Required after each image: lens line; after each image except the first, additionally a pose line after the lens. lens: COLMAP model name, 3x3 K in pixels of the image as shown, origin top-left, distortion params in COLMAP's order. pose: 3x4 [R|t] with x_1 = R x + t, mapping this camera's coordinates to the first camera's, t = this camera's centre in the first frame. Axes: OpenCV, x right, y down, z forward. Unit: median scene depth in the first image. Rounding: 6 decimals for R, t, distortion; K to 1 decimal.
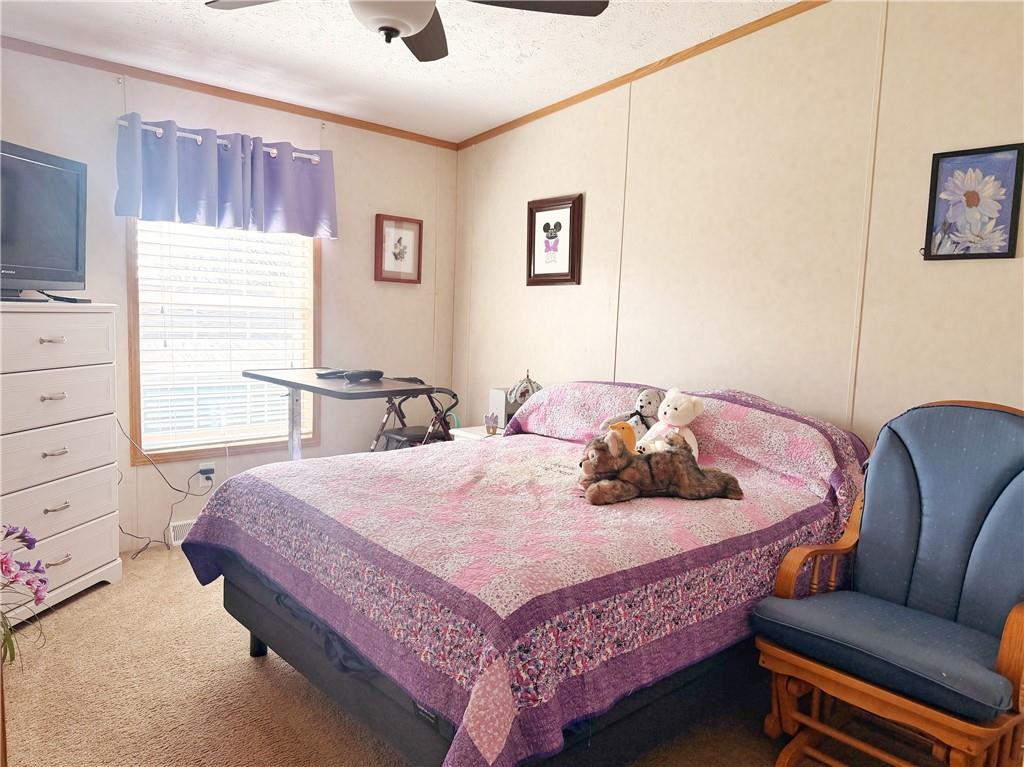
lens RADIAL K [[743.4, 0, 513.3], [0, 743.4, 391.1], [0, 0, 1]] dist [0.104600, -0.149101]
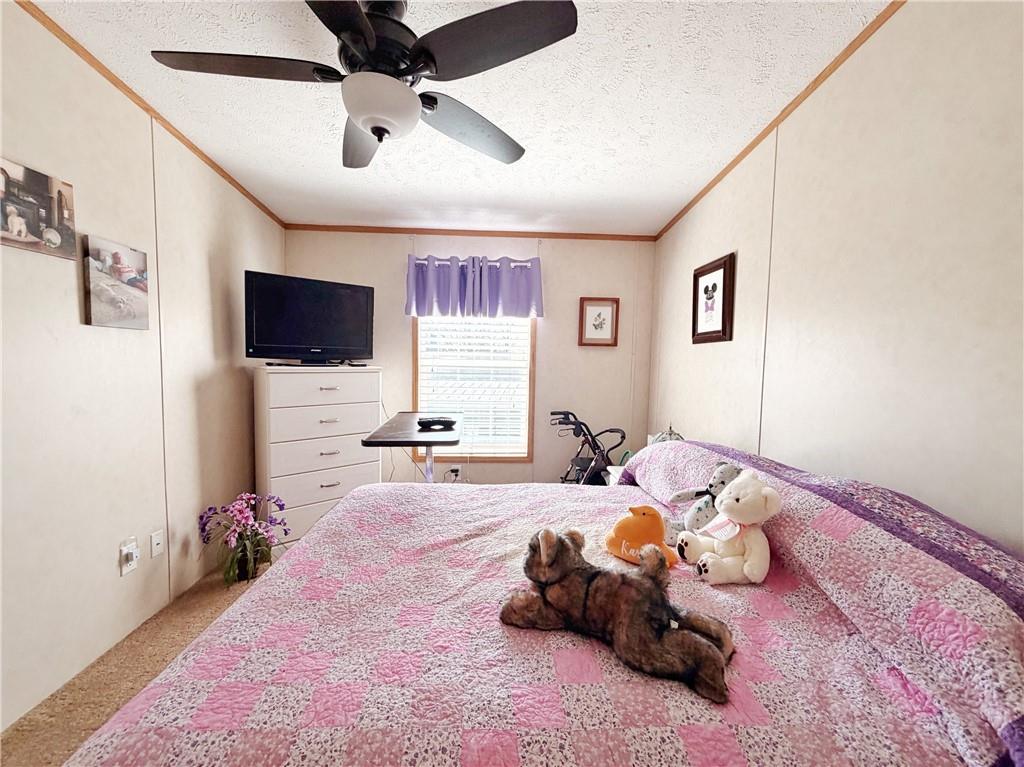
lens RADIAL K [[409.6, 0, 512.0], [0, 409.6, 383.5], [0, 0, 1]] dist [-0.010079, -0.000300]
pose [[0.752121, 0.017961, -0.658781, 0.239903], [-0.058934, 0.997457, -0.040090, -0.047656], [0.656385, 0.068977, 0.751266, 0.410710]]
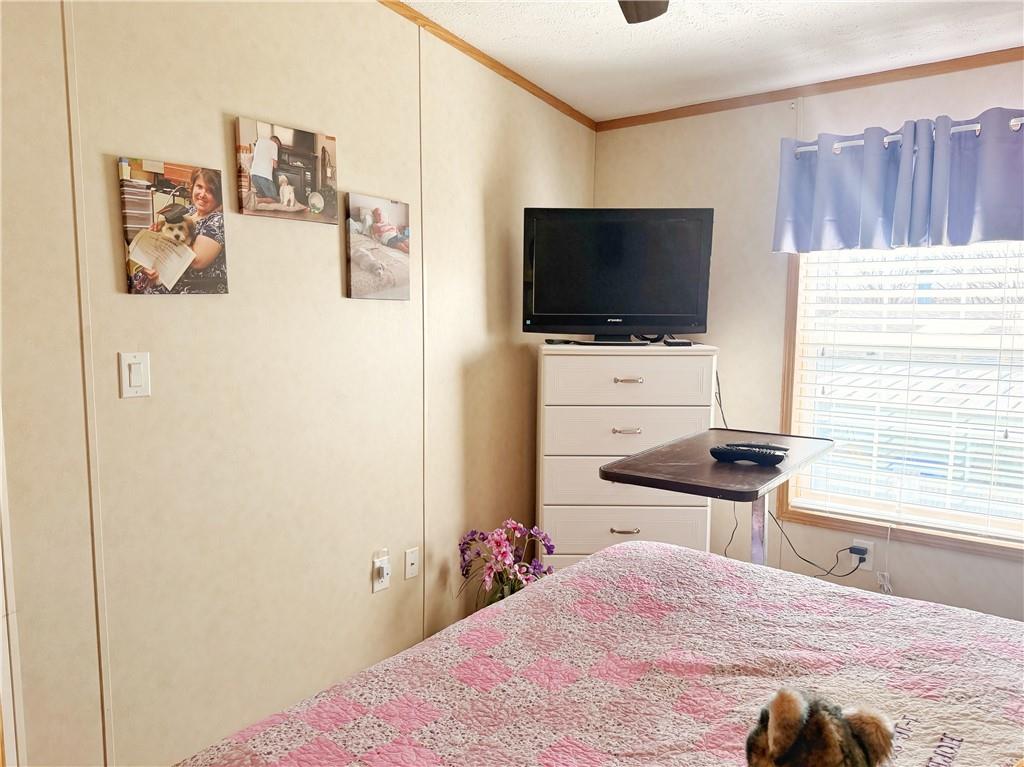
lens RADIAL K [[719.6, 0, 513.1], [0, 719.6, 387.5], [0, 0, 1]] dist [0.075568, -0.106657]
pose [[0.127799, 0.065247, -0.989652, 0.302473], [-0.104381, 0.993177, 0.052000, -0.067787], [0.986292, 0.096655, 0.133738, 0.499917]]
